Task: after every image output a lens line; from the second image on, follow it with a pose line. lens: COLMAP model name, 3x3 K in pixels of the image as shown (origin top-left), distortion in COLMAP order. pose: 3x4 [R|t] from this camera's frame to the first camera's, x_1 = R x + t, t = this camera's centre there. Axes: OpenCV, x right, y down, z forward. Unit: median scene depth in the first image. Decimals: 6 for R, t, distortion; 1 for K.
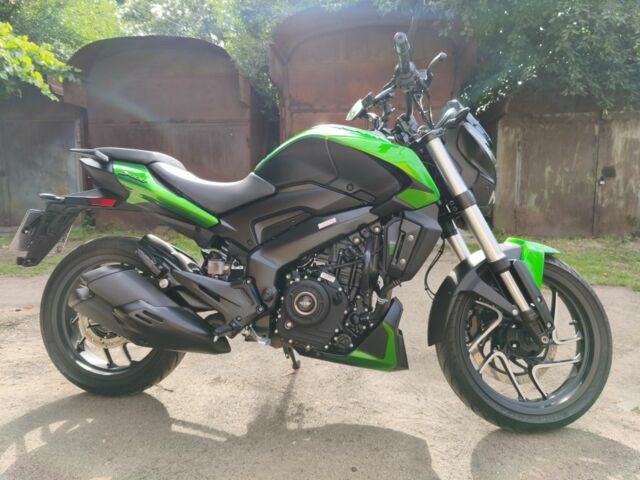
lens RADIAL K [[432.7, 0, 318.6], [0, 432.7, 238.6], [0, 0, 1]] dist [0.071516, -0.062517]
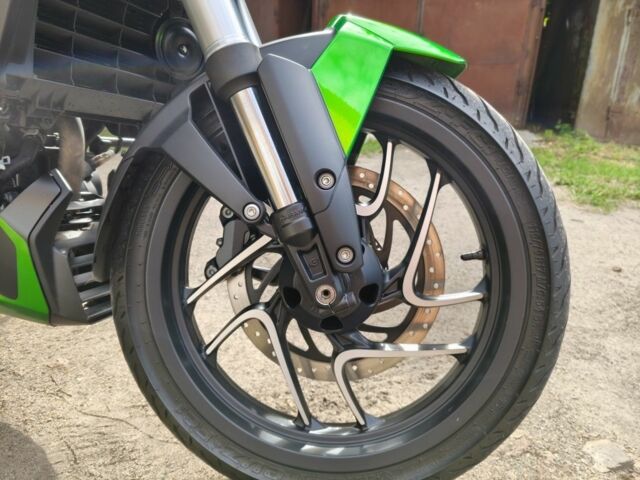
lens RADIAL K [[432.7, 0, 323.6], [0, 432.7, 238.9], [0, 0, 1]] dist [0.071516, -0.062517]
pose [[0.982541, 0.079862, -0.168032, 0.521394], [-0.044959, 0.978334, 0.202091, 0.109748], [0.180531, -0.191008, 0.964844, 0.627040]]
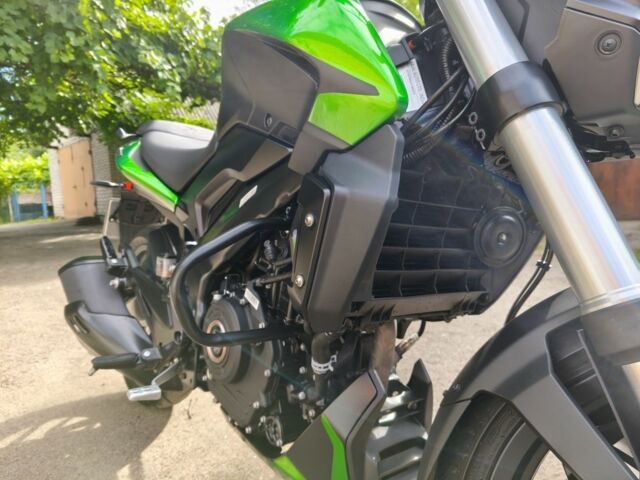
lens RADIAL K [[432.7, 0, 316.1], [0, 432.7, 240.4], [0, 0, 1]] dist [0.071516, -0.062517]
pose [[0.741247, 0.022632, -0.670850, 0.429090], [-0.021151, 0.999723, 0.010356, 0.010240], [0.670899, 0.006513, 0.741520, 0.650519]]
